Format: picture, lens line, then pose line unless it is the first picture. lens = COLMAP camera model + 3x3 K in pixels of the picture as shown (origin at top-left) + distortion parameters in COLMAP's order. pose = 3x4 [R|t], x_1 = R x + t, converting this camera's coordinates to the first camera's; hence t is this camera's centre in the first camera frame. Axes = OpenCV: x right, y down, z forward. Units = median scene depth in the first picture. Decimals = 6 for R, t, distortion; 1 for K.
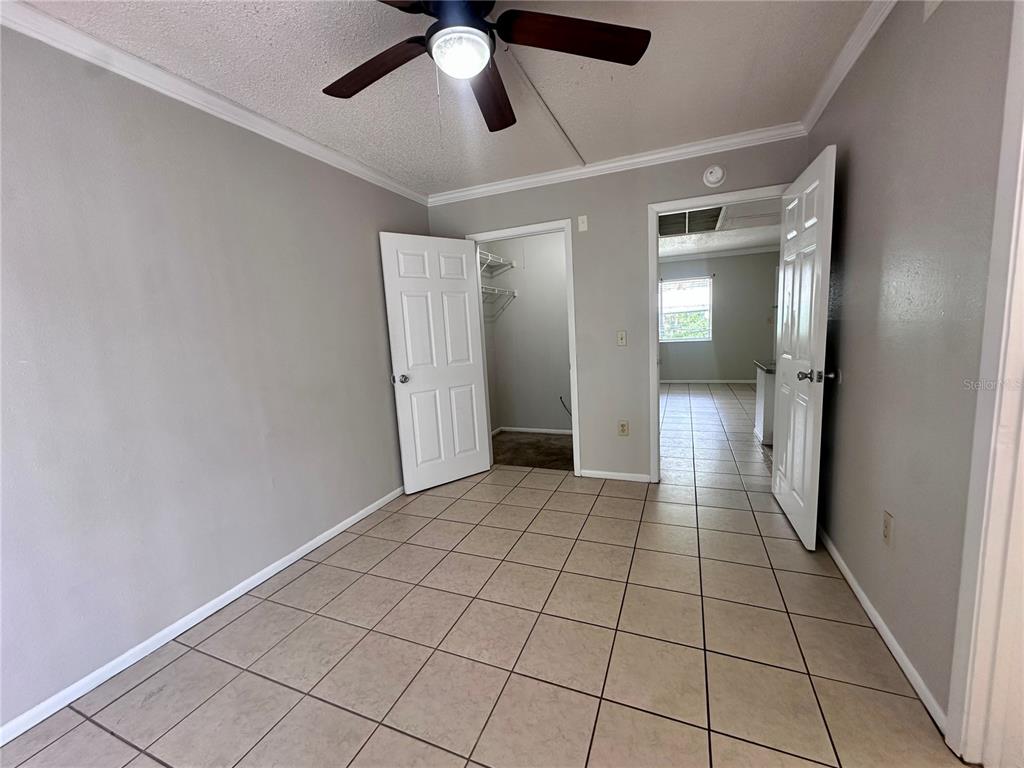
lens RADIAL K [[411.1, 0, 513.4], [0, 411.1, 384.5], [0, 0, 1]] dist [-0.002055, 0.000646]
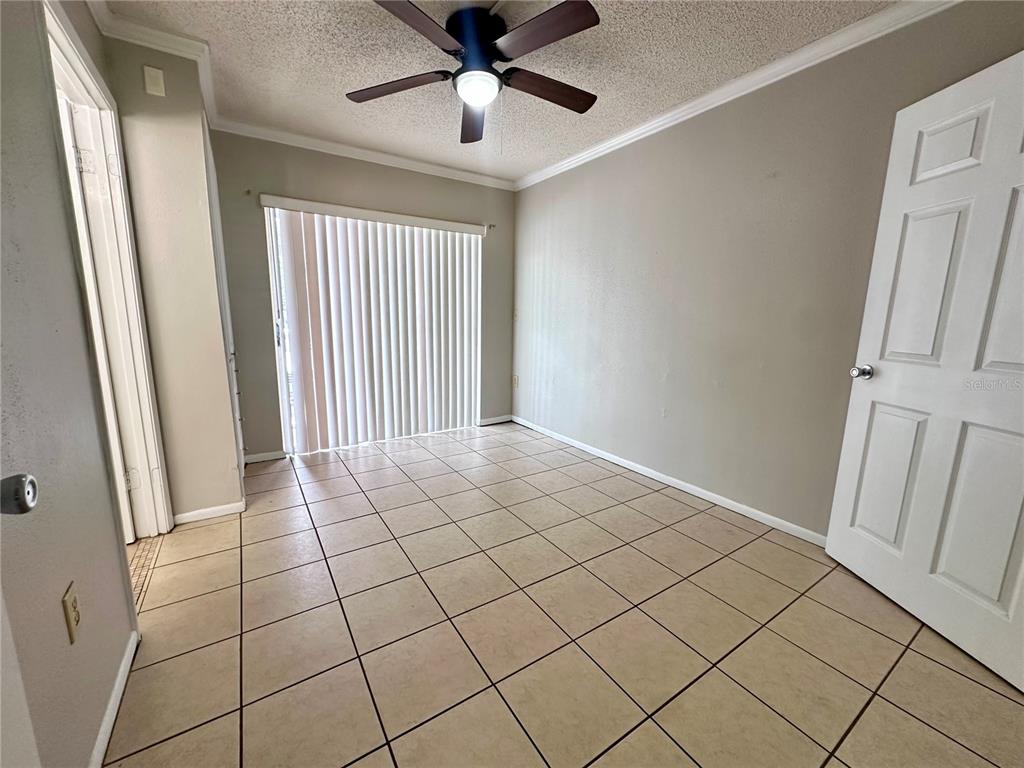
lens RADIAL K [[411.1, 0, 513.9], [0, 411.1, 385.4], [0, 0, 1]] dist [-0.002055, 0.000646]
pose [[-0.562865, 0.188901, -0.804673, 0.578363], [-0.095400, 0.952180, 0.290261, -0.139603], [0.821025, 0.240144, -0.517928, 1.074725]]
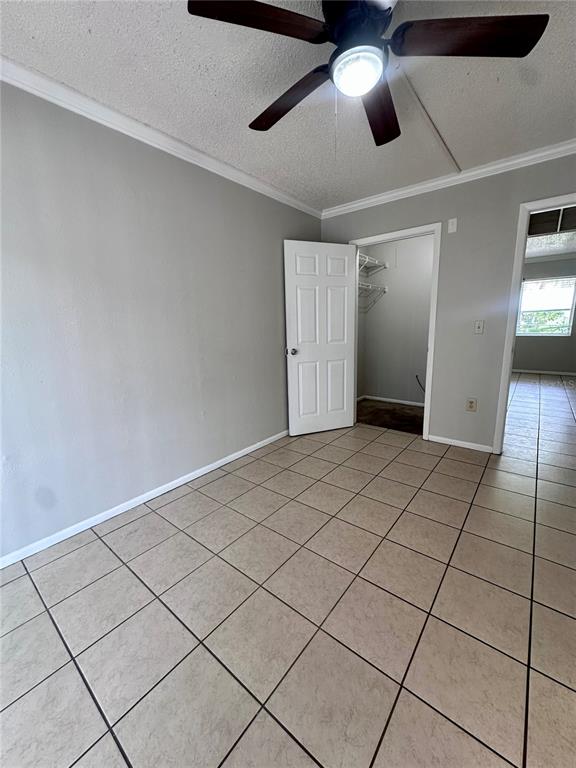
lens RADIAL K [[308.3, 0, 288.2], [0, 308.3, 385.3], [0, 0, 1]] dist [-0.002055, 0.000646]
pose [[0.958523, 0.085646, -0.271844, 0.000197], [-0.066048, 0.994567, 0.080458, 0.018712], [0.277258, -0.059166, 0.958972, 0.018690]]
